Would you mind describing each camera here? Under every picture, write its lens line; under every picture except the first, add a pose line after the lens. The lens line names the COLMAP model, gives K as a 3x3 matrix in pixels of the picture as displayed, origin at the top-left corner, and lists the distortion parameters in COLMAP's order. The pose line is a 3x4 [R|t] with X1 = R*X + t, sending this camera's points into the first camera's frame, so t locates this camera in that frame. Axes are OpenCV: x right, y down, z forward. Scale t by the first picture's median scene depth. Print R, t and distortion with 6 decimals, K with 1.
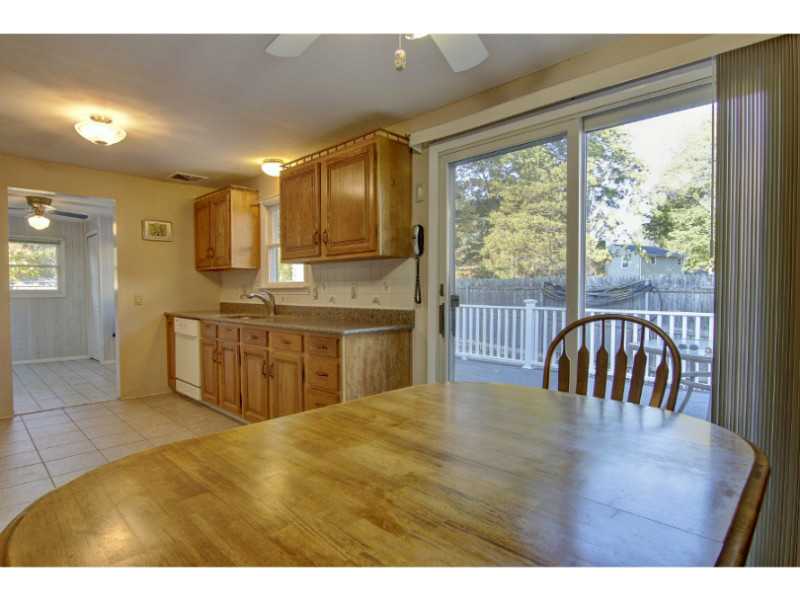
lens RADIAL K [[438.6, 0, 393.7], [0, 438.6, 303.3], [0, 0, 1]] dist [-0.008025, -0.000525]
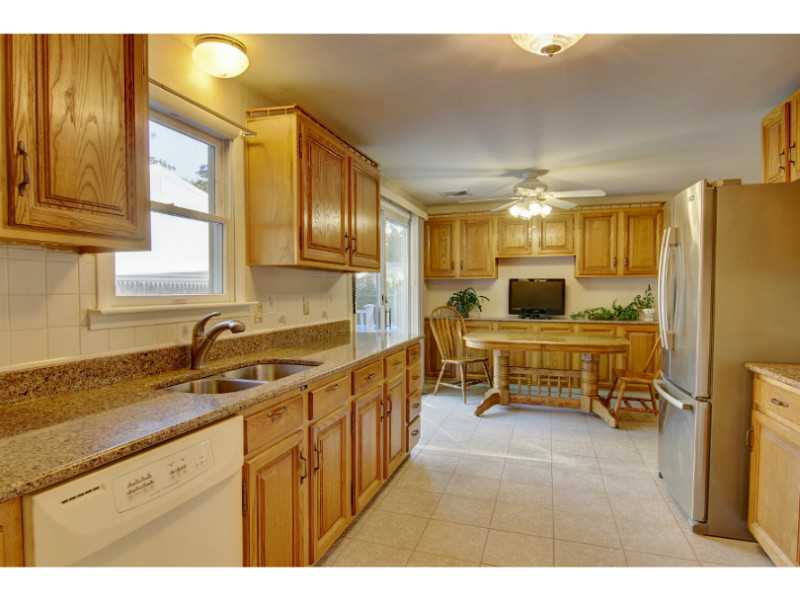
lens RADIAL K [[452.0, 0, 396.0], [0, 452.0, 303.4], [0, 0, 1]] dist [0.007769, 0.000235]
pose [[-0.435383, -0.023937, 0.899927, -0.857826], [0.033385, 0.998530, 0.042711, -0.057548], [-0.899626, 0.048640, -0.433944, 1.116989]]
